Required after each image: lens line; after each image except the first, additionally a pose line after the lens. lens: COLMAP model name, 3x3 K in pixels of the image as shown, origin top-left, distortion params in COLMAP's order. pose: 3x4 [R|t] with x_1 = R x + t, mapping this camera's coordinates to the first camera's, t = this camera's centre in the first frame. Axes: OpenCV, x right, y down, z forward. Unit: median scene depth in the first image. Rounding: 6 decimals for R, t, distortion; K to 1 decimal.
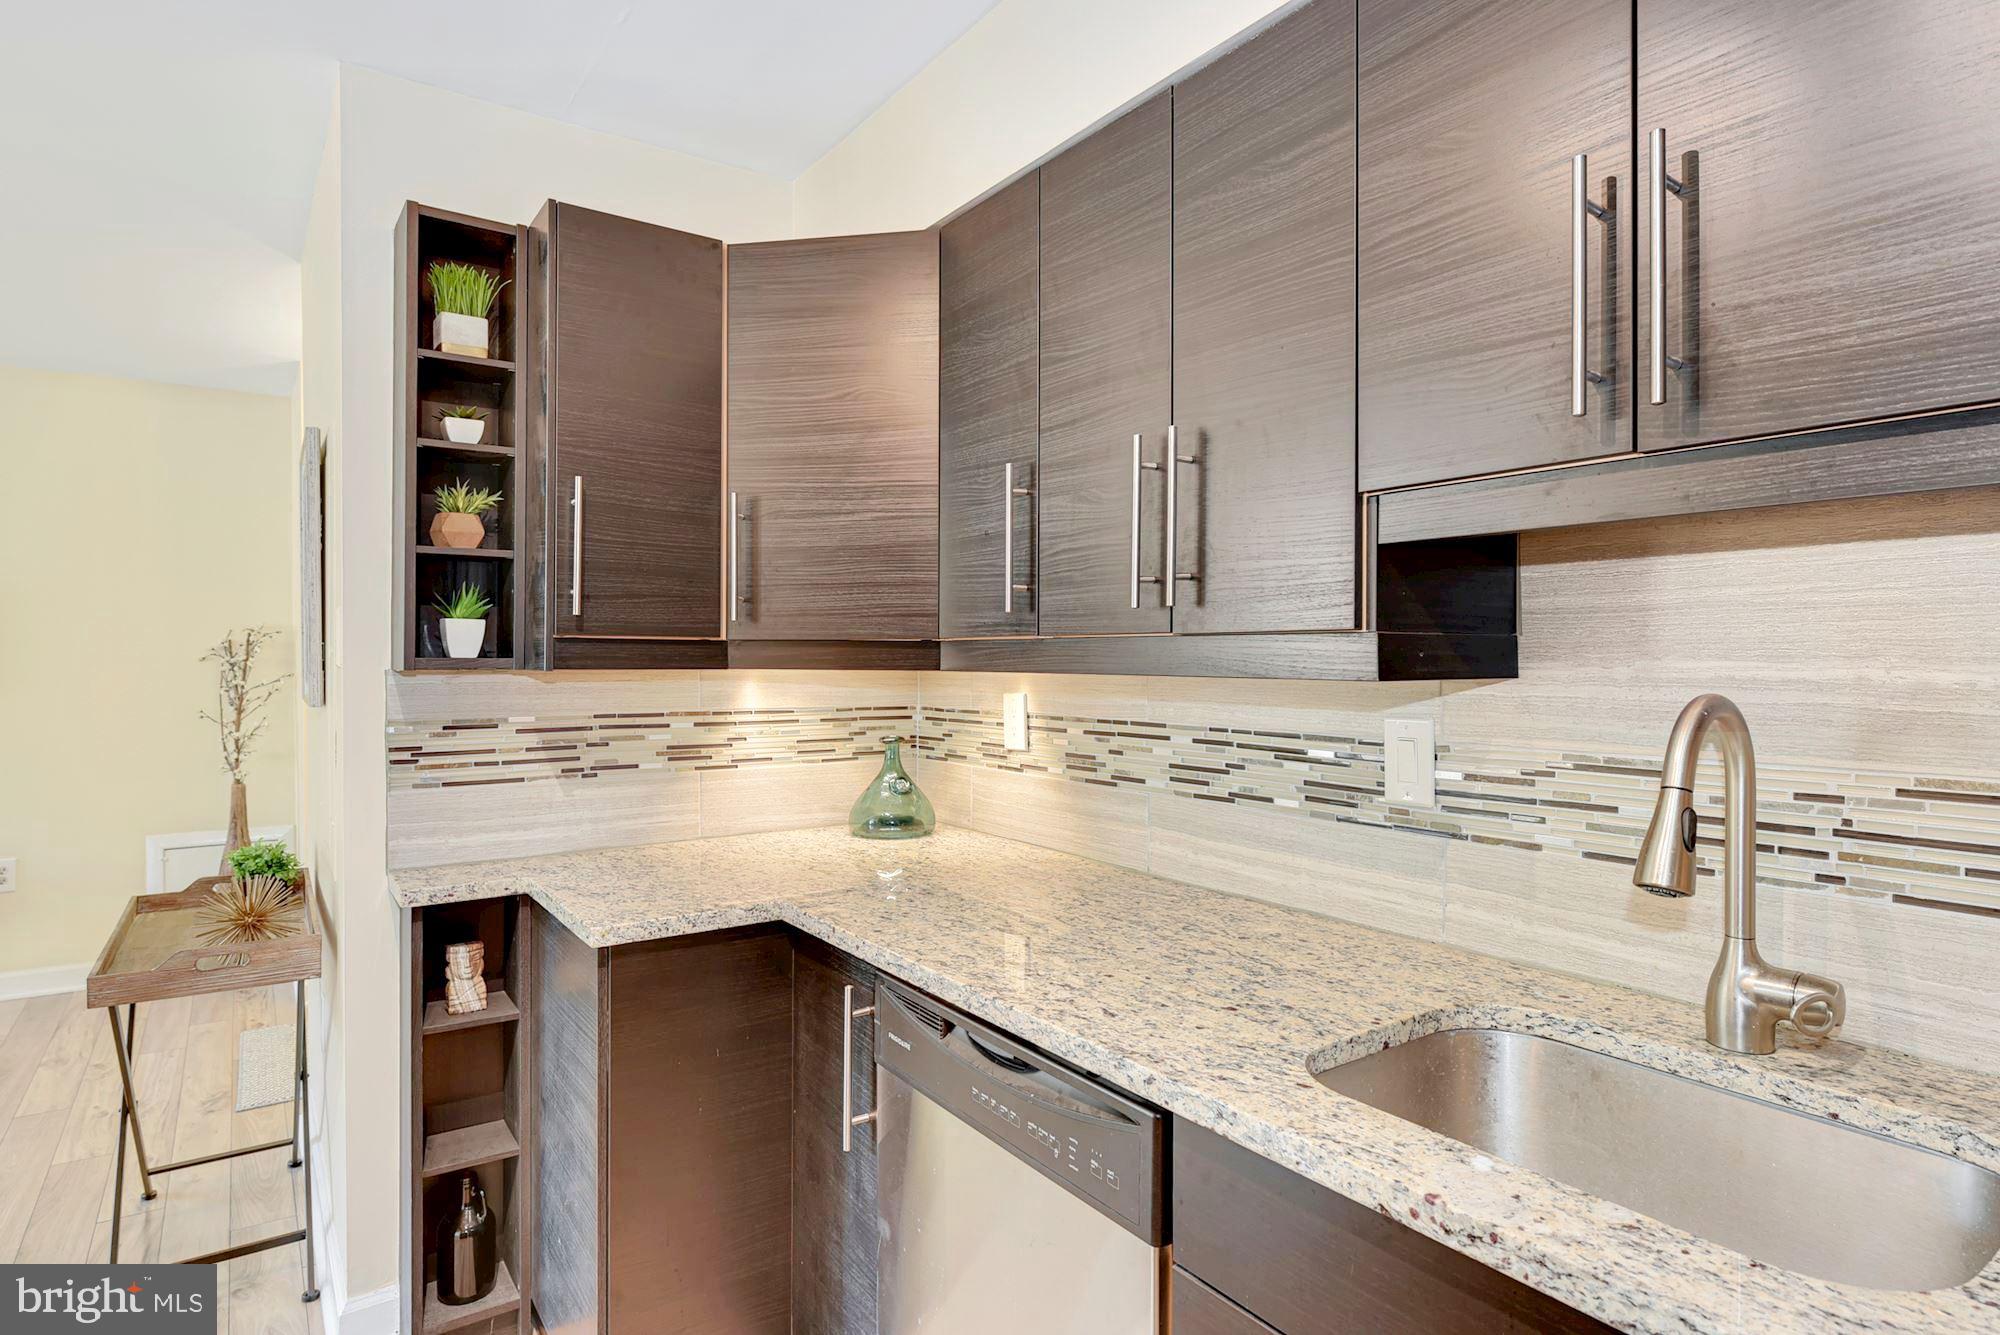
lens RADIAL K [[1072.2, 0, 1003.4], [0, 1072.2, 660.8], [0, 0, 1]] dist [0.006044, -0.003093]
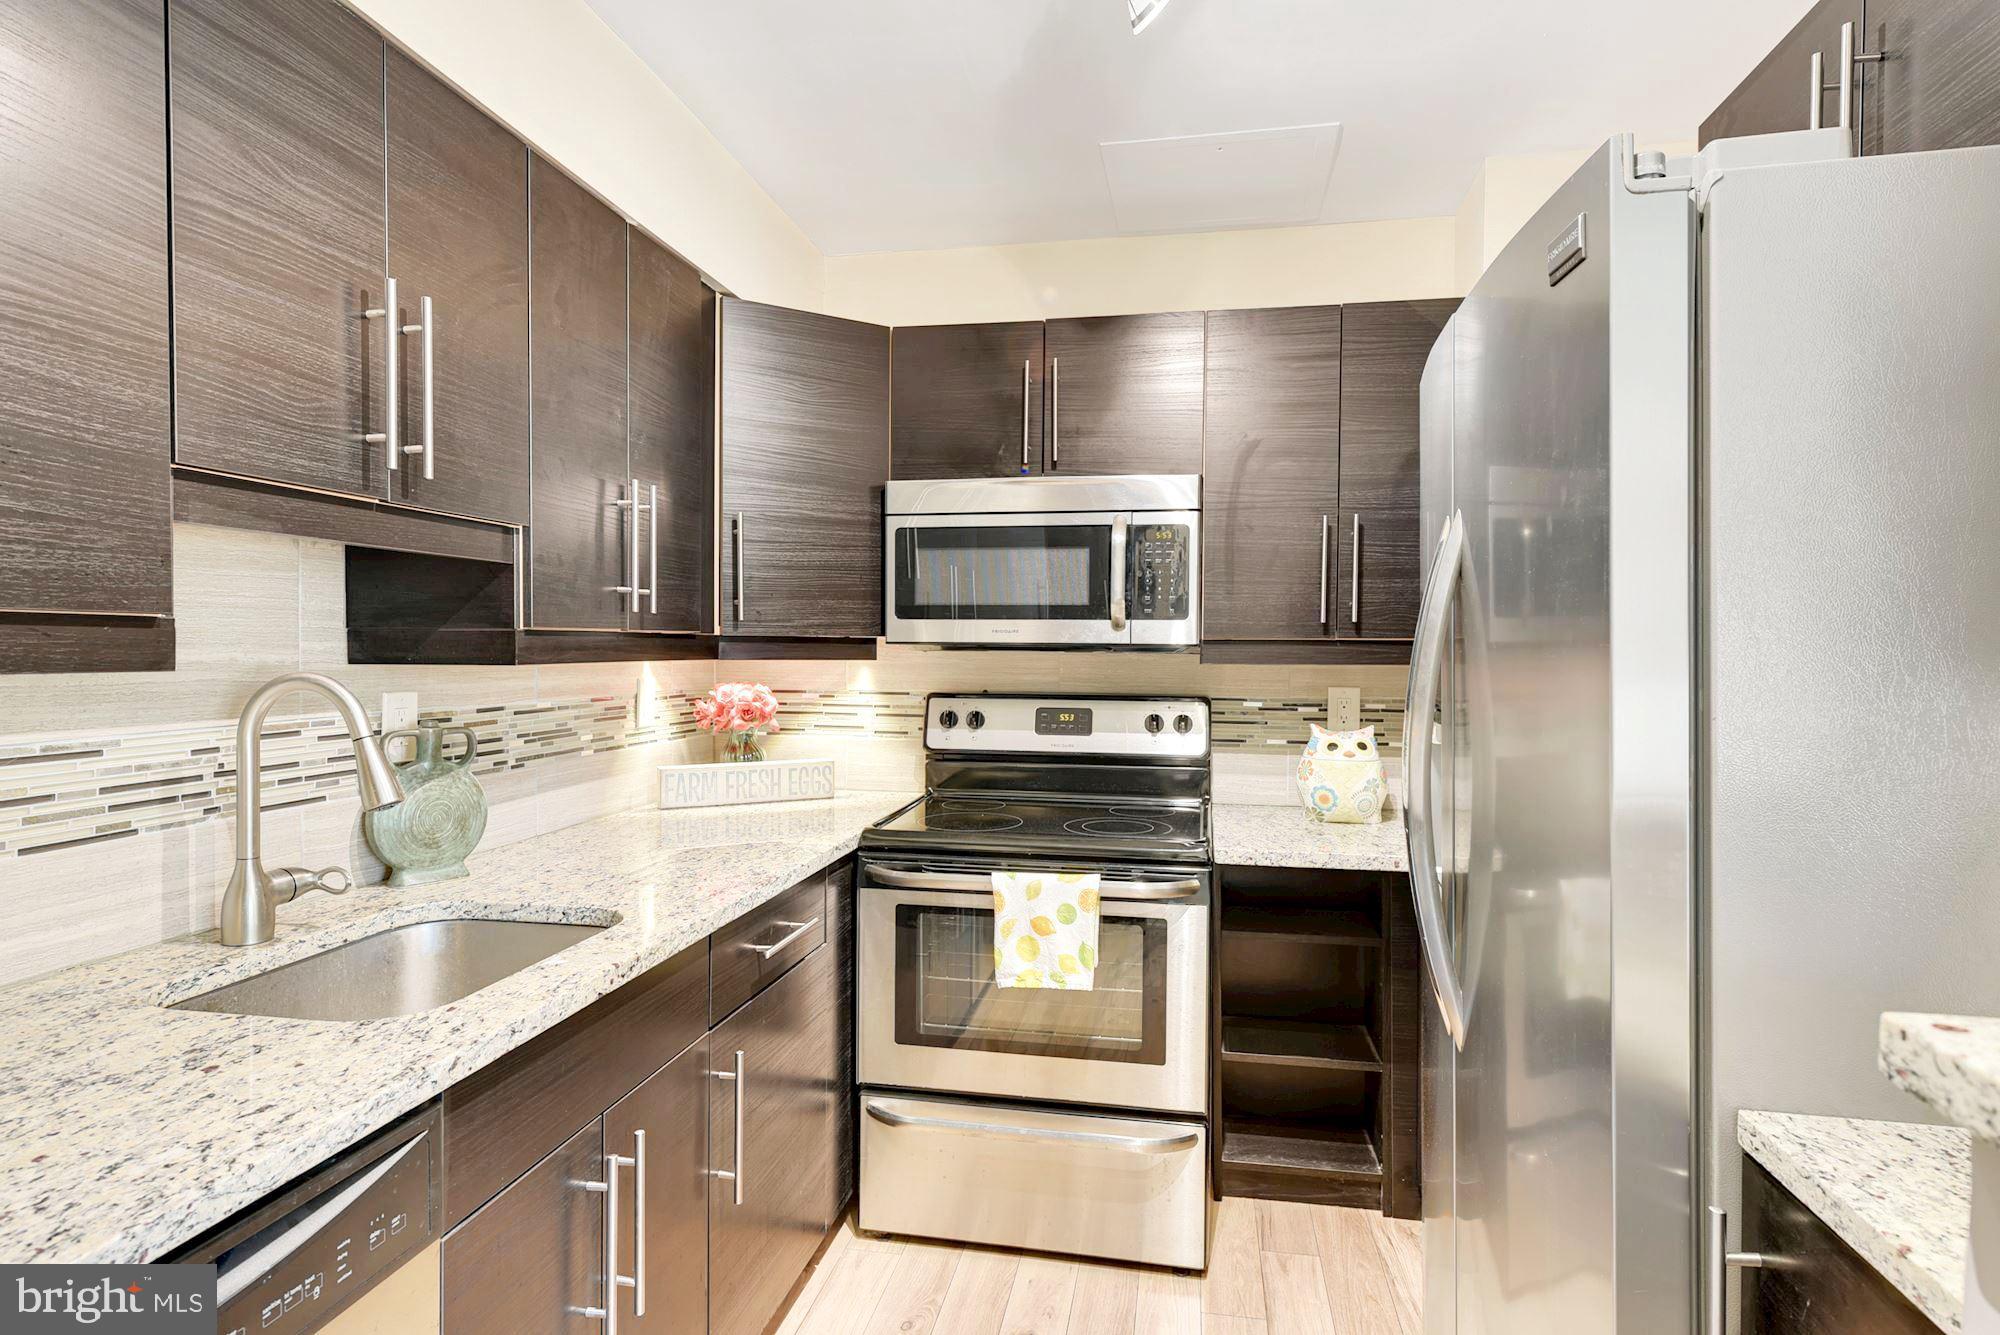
lens RADIAL K [[1072.2, 0, 1002.4], [0, 1072.2, 660.4], [0, 0, 1]] dist [0.006044, -0.003093]
pose [[-0.698289, -0.012770, 0.715702, -0.772744], [-0.002385, 0.999877, 0.015514, -0.005518], [-0.715812, 0.009127, -0.698234, 1.091235]]
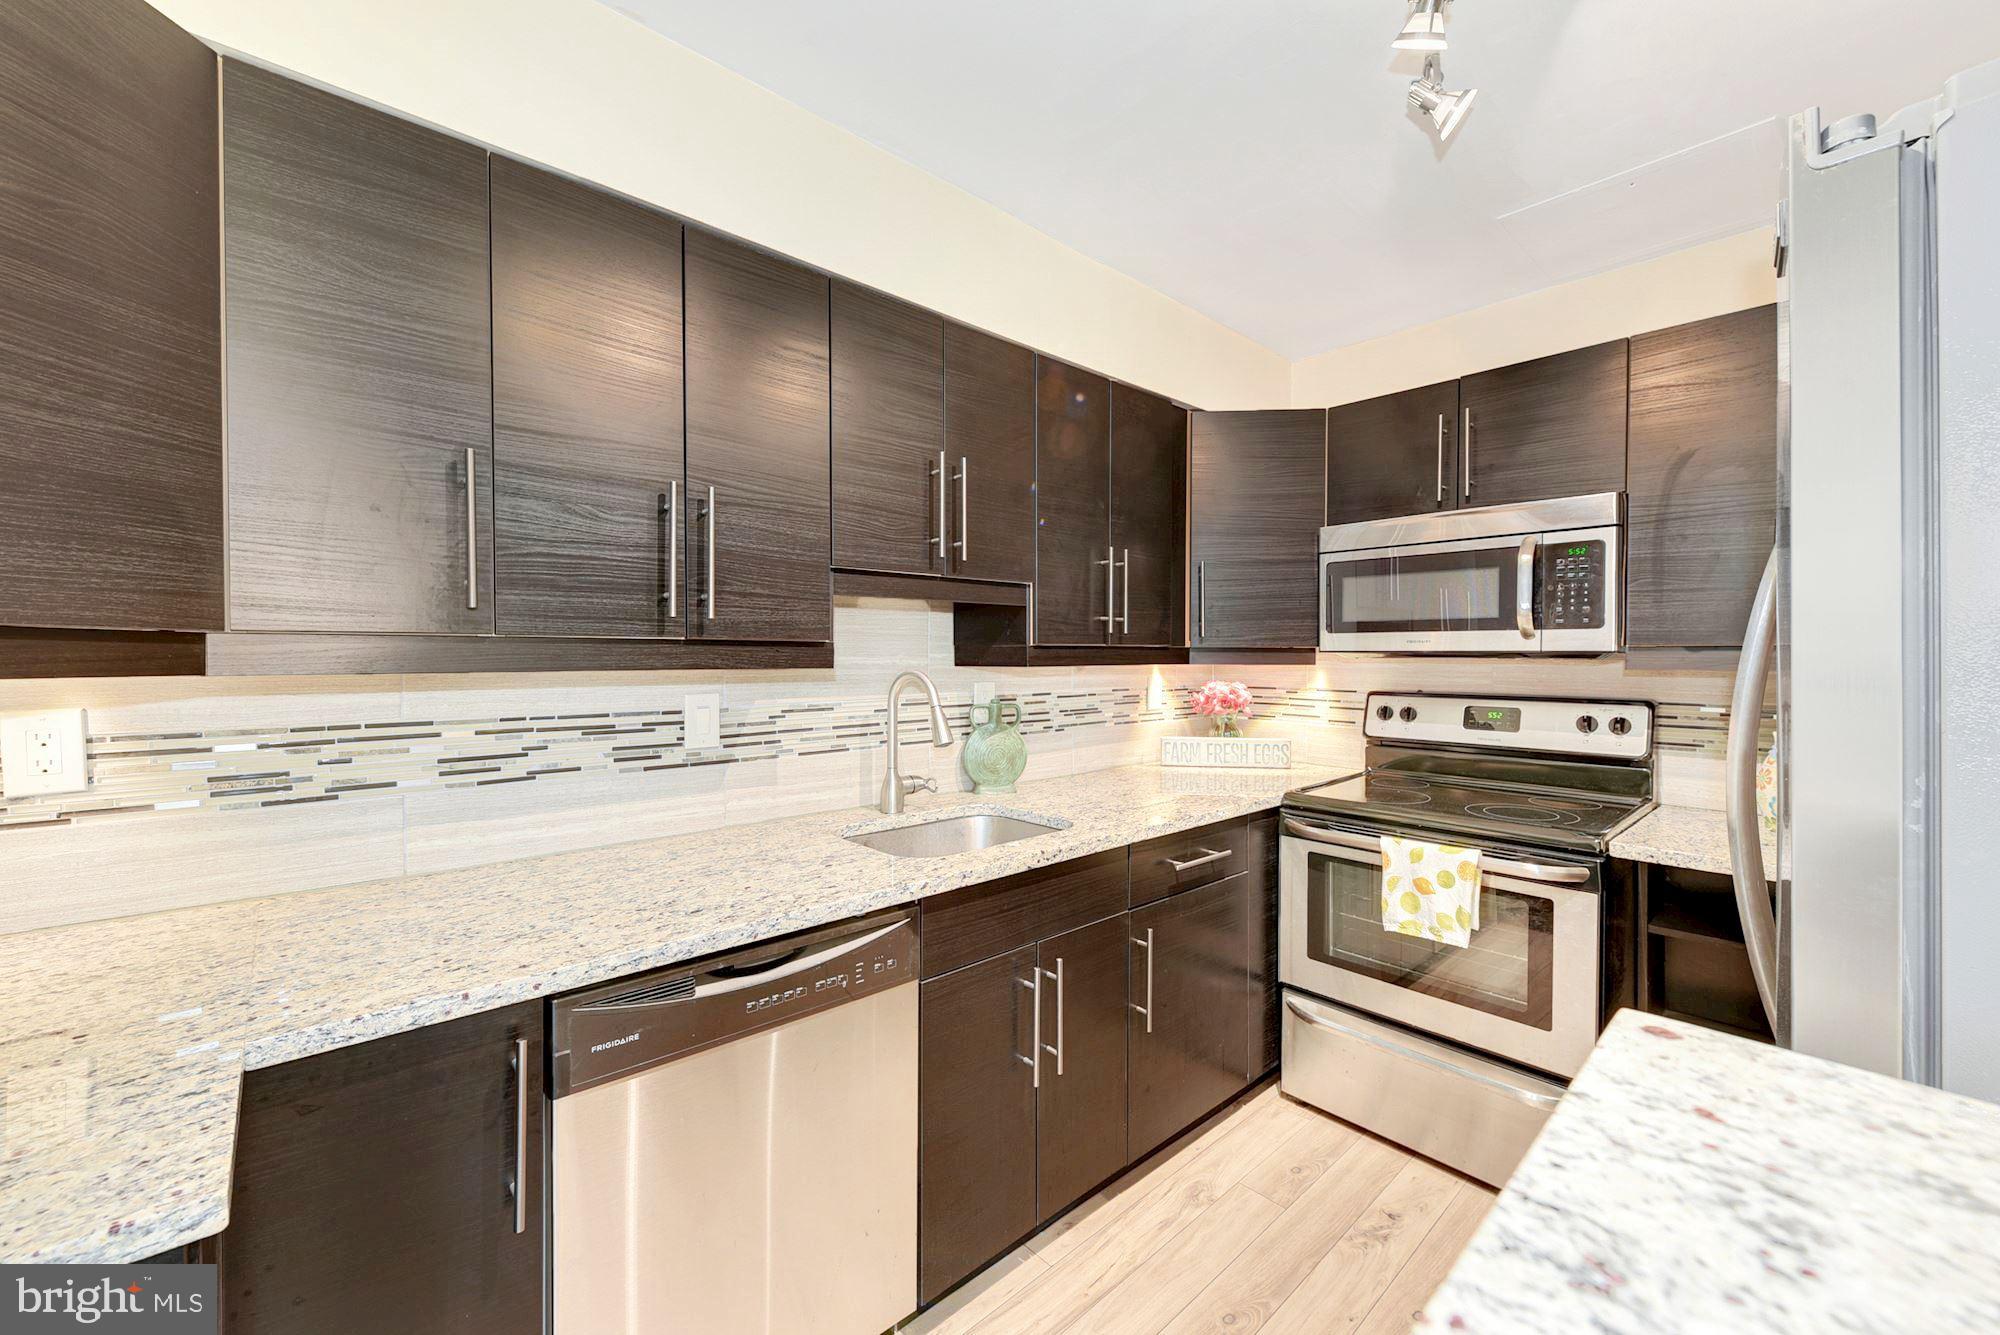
lens RADIAL K [[781.2, 0, 999.2], [0, 781.2, 659.8], [0, 0, 1]] dist [-0.002369, -0.000179]
pose [[-0.118611, -0.006589, 0.992919, -0.982096], [0.004002, 0.999967, 0.007113, -0.003774], [-0.992933, 0.004817, -0.118580, 0.842463]]
